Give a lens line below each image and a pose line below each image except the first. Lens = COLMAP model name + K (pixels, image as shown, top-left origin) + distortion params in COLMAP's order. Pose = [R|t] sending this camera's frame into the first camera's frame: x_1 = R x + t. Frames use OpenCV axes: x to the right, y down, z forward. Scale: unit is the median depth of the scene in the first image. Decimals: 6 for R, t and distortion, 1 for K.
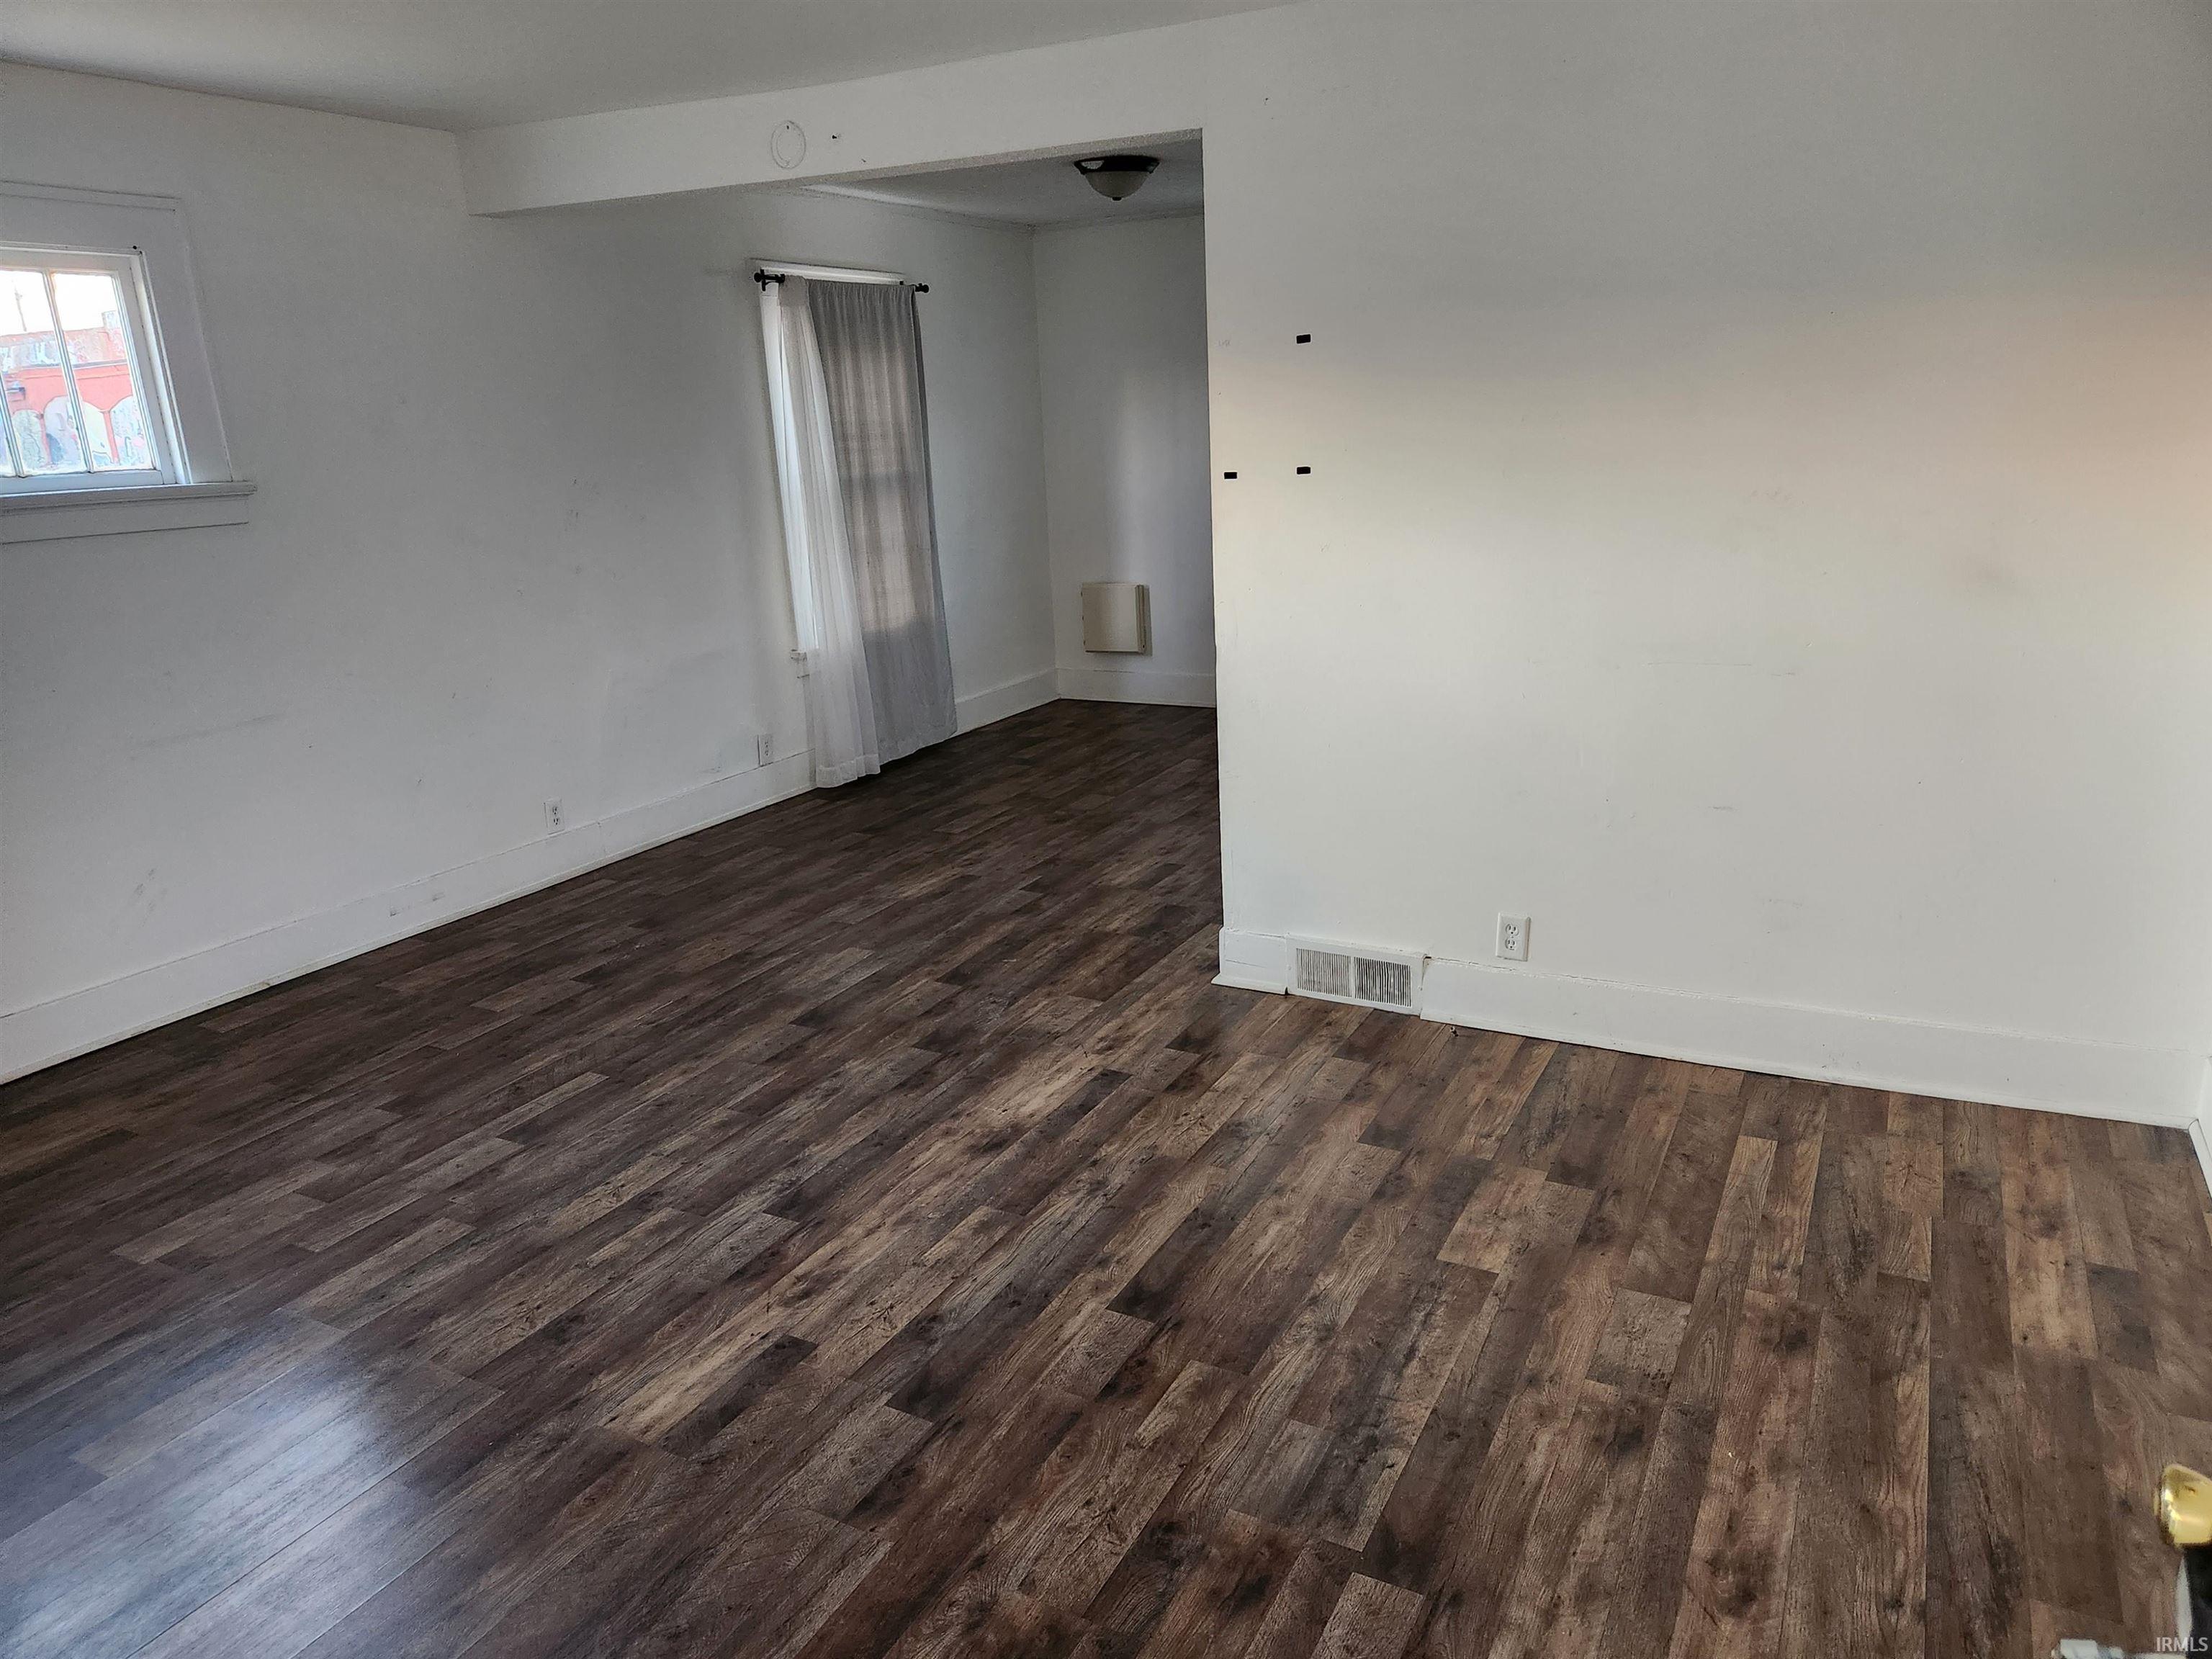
lens RADIAL K [[1478.2, 0, 1103.1], [0, 1478.2, 827.4], [0, 0, 1]] dist [0.060510, -0.049073]
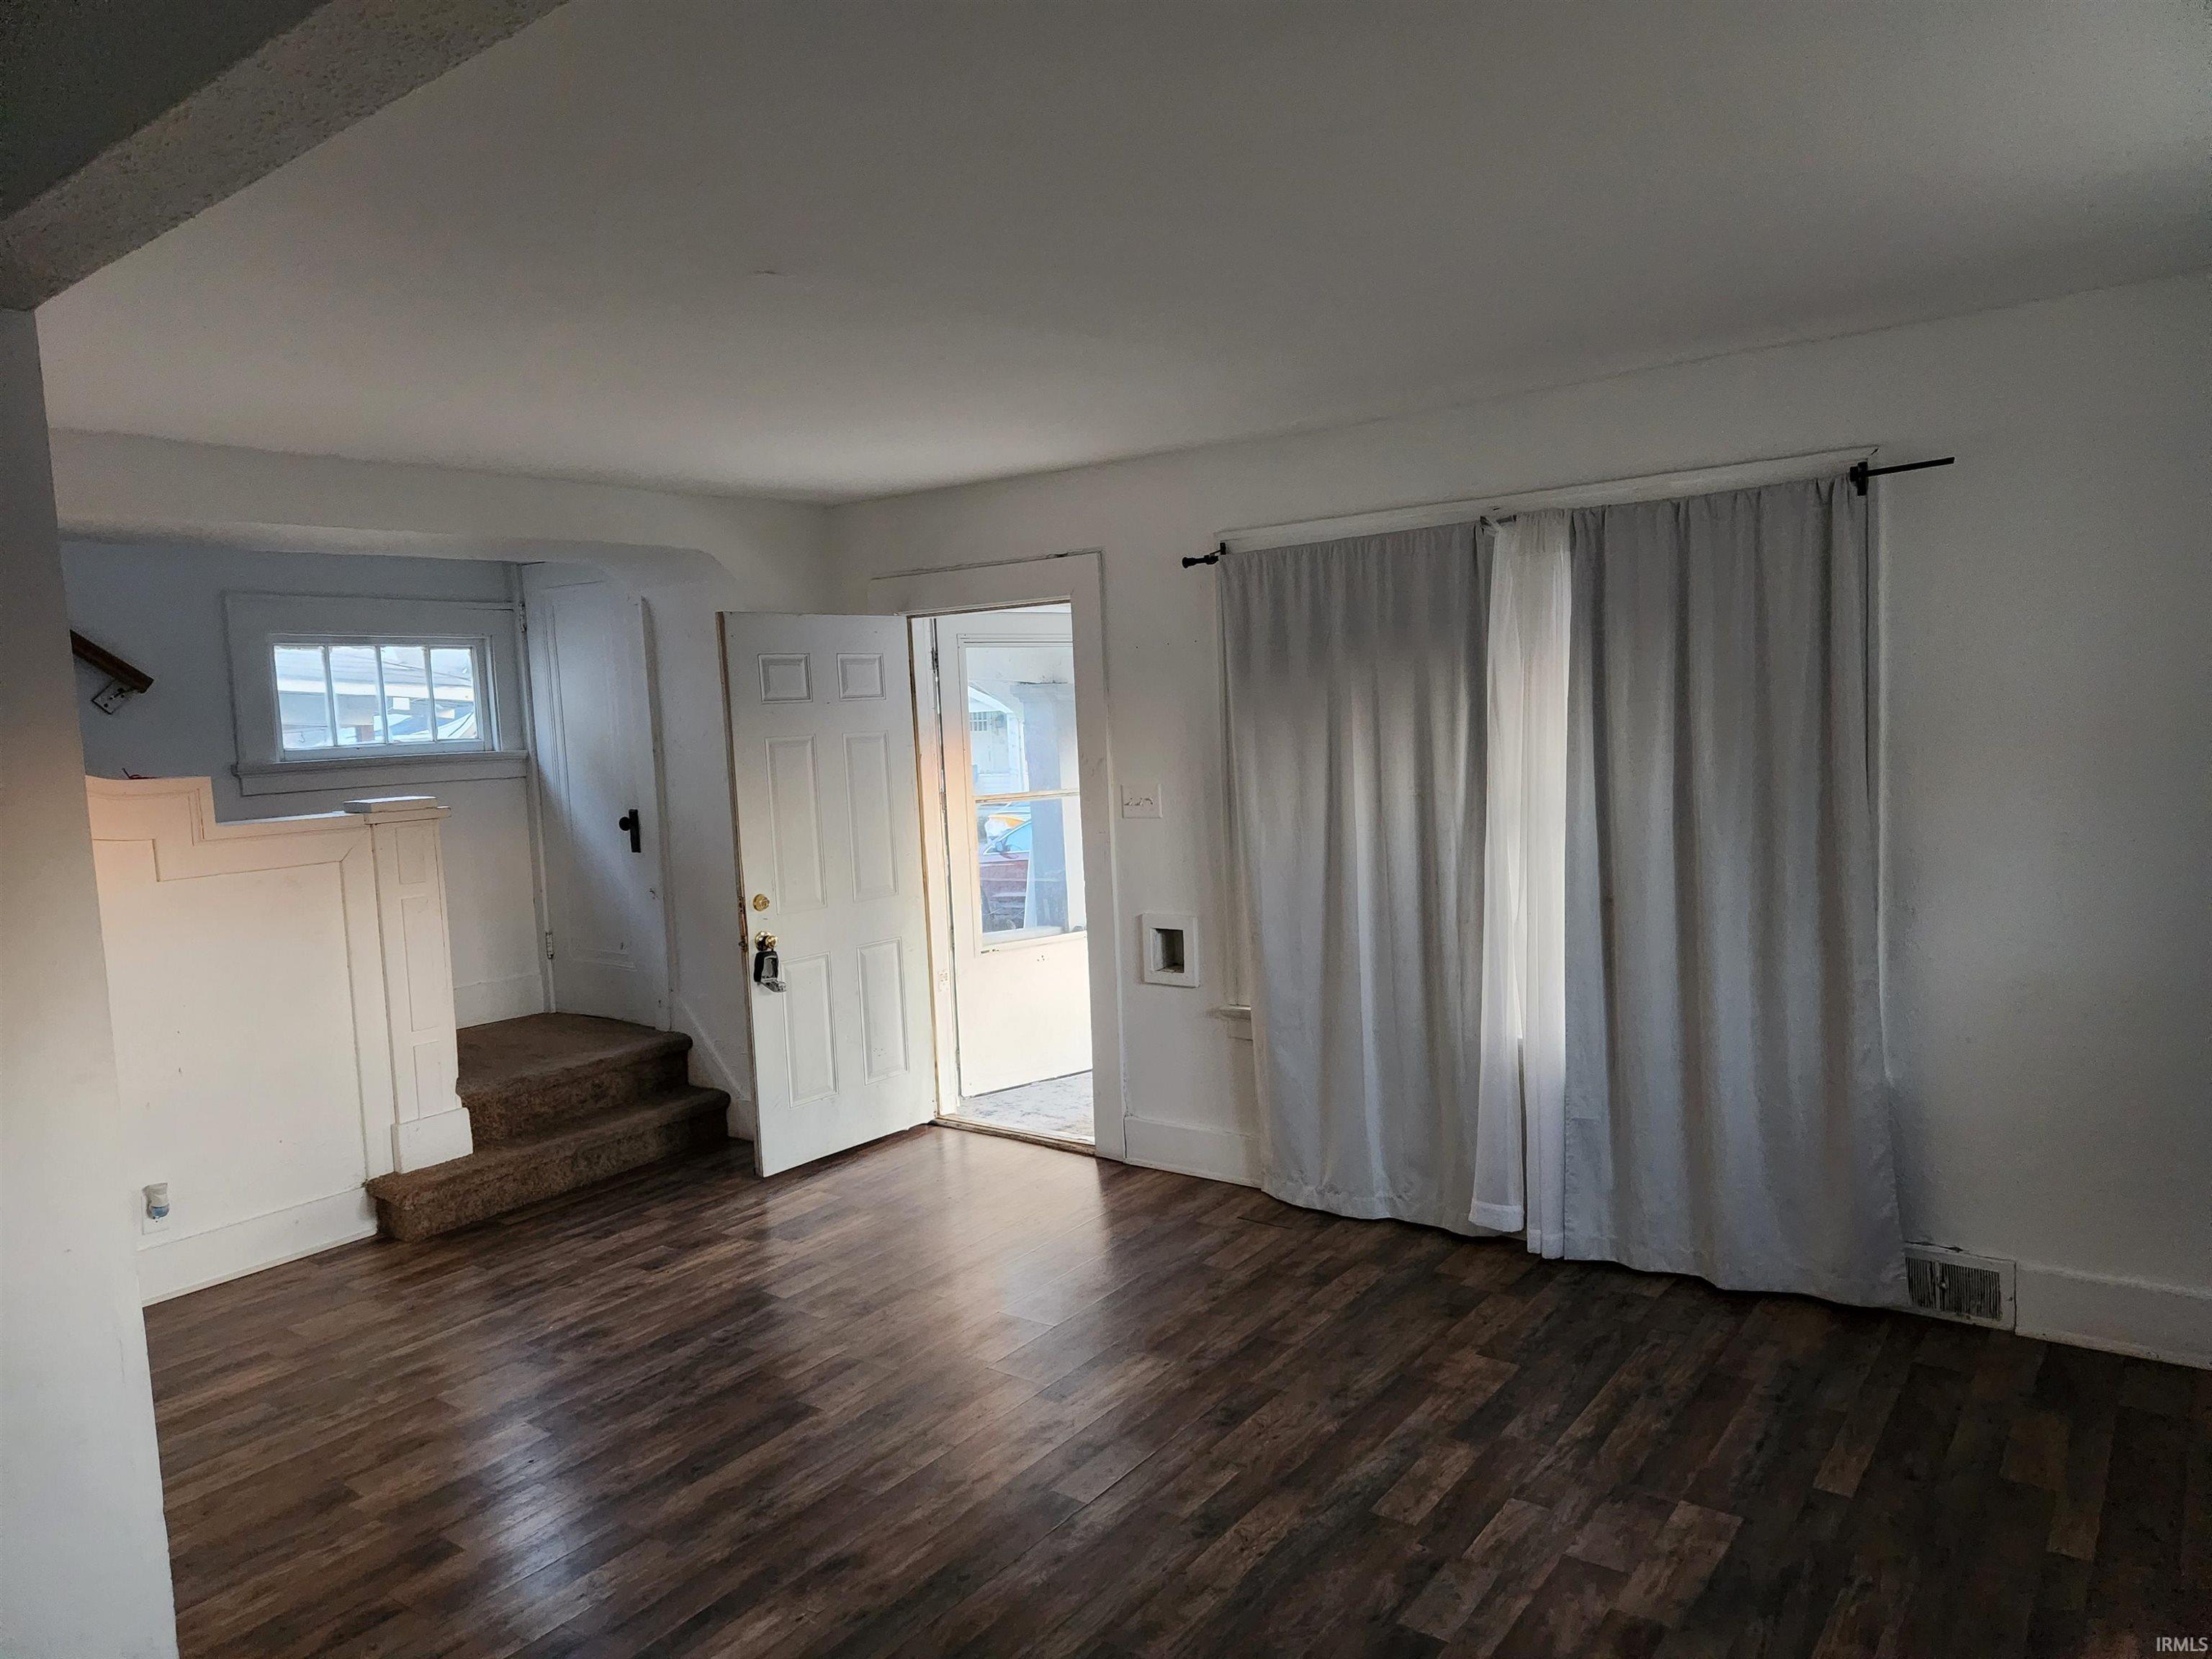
lens RADIAL K [[1478.2, 0, 1109.8], [0, 1478.2, 832.2], [0, 0, 1]] dist [0.060510, -0.049073]
pose [[-0.985018, 0.077094, 0.154259, -0.422905], [0.126804, 0.930035, 0.344900, -0.499021], [-0.116877, 0.359294, -0.925877, 1.720730]]
